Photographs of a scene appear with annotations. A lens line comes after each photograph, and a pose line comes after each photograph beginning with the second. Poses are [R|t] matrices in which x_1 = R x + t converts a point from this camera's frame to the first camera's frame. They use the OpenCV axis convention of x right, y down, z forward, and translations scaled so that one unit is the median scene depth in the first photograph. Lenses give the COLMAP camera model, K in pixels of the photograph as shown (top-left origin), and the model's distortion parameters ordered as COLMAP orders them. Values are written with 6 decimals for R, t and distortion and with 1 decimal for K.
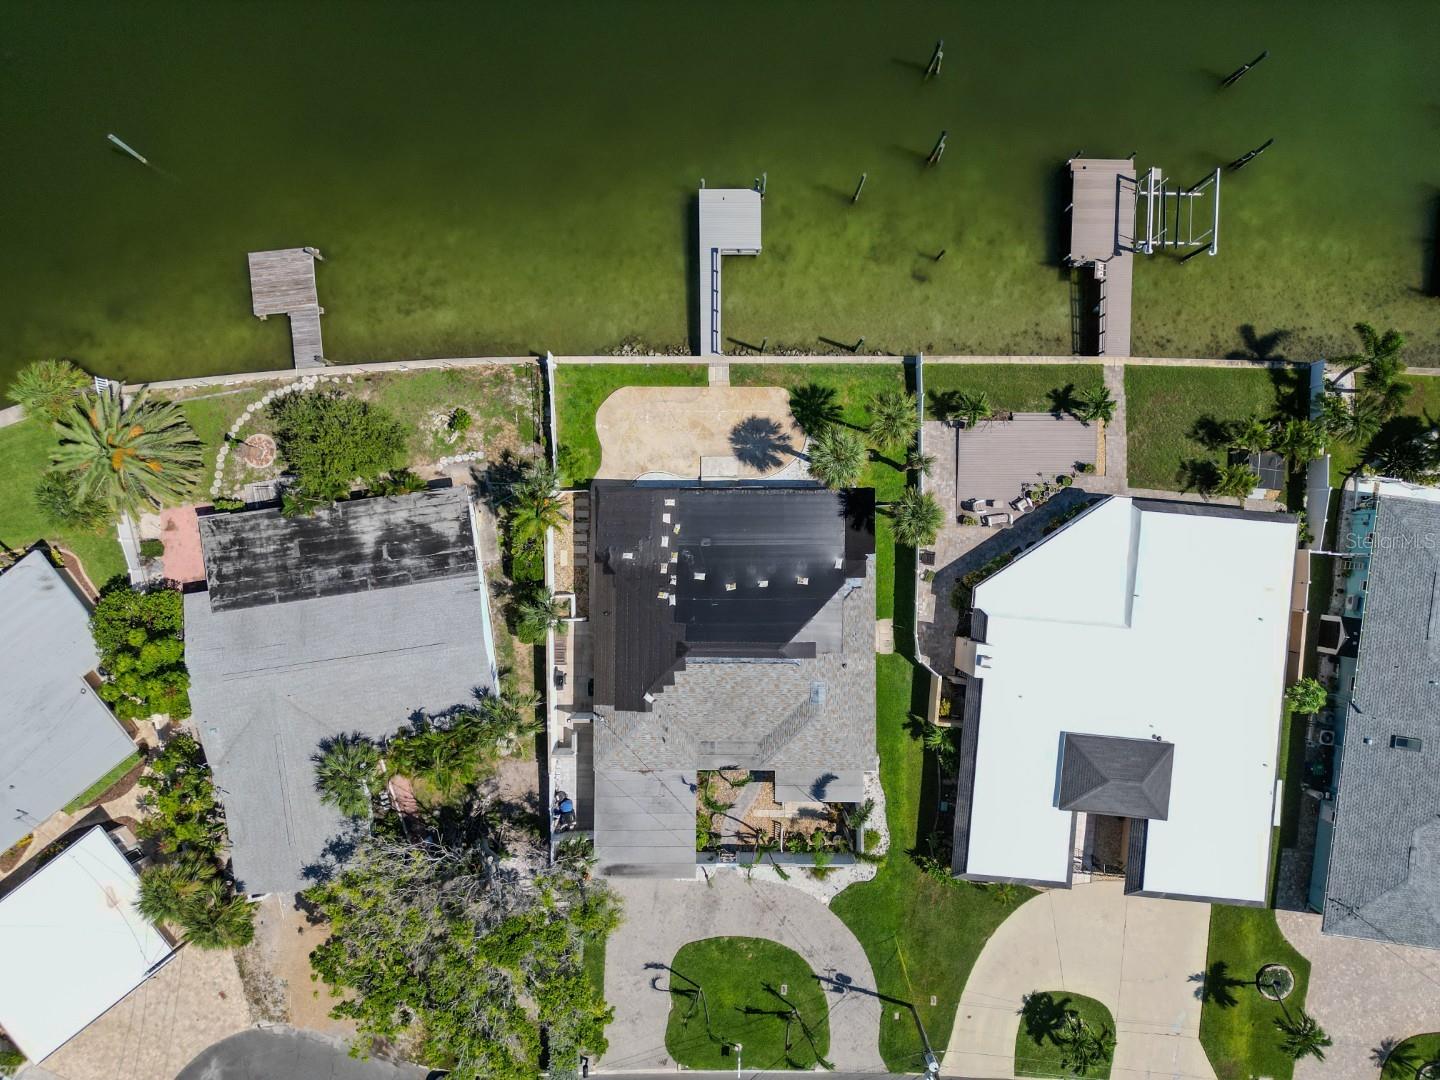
lens RADIAL K [[1013.5, 0, 724.1], [0, 1013.5, 549.4], [0, 0, 1]] dist [0.037903, -0.034066]
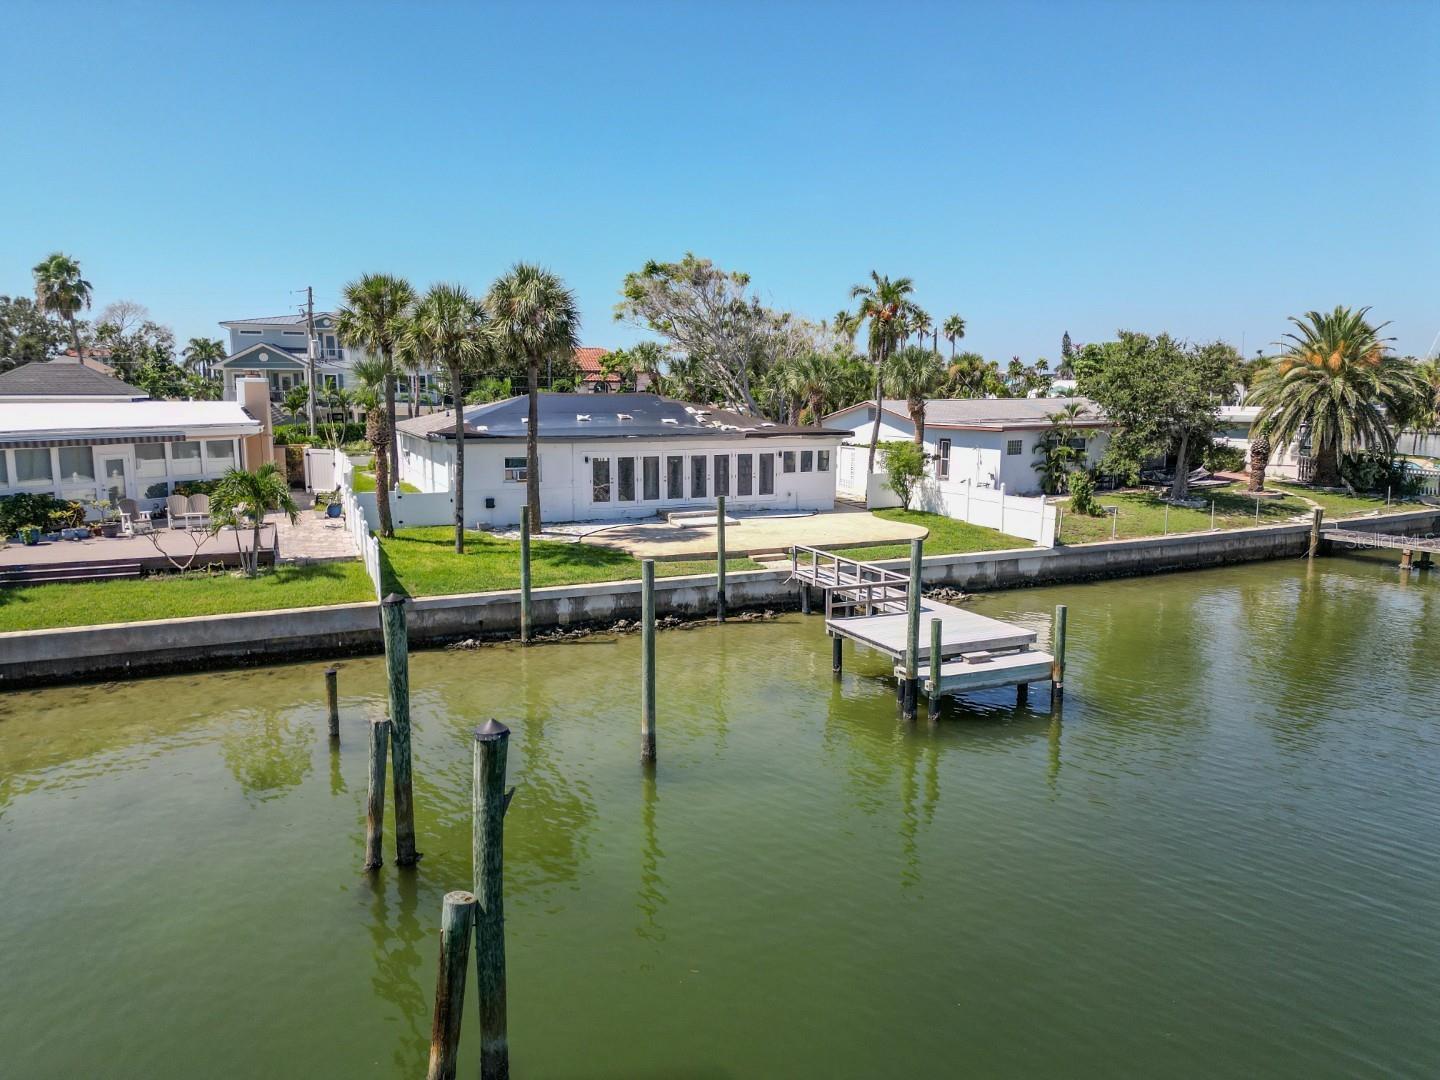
lens RADIAL K [[1013.5, 0, 724.1], [0, 1013.5, 549.4], [0, 0, 1]] dist [0.037903, -0.034066]
pose [[-0.911044, 0.060979, -0.407775, 0.233981], [-0.412303, -0.140125, 0.900206, -0.634012], [-0.002246, 0.988254, 0.152802, 0.921314]]
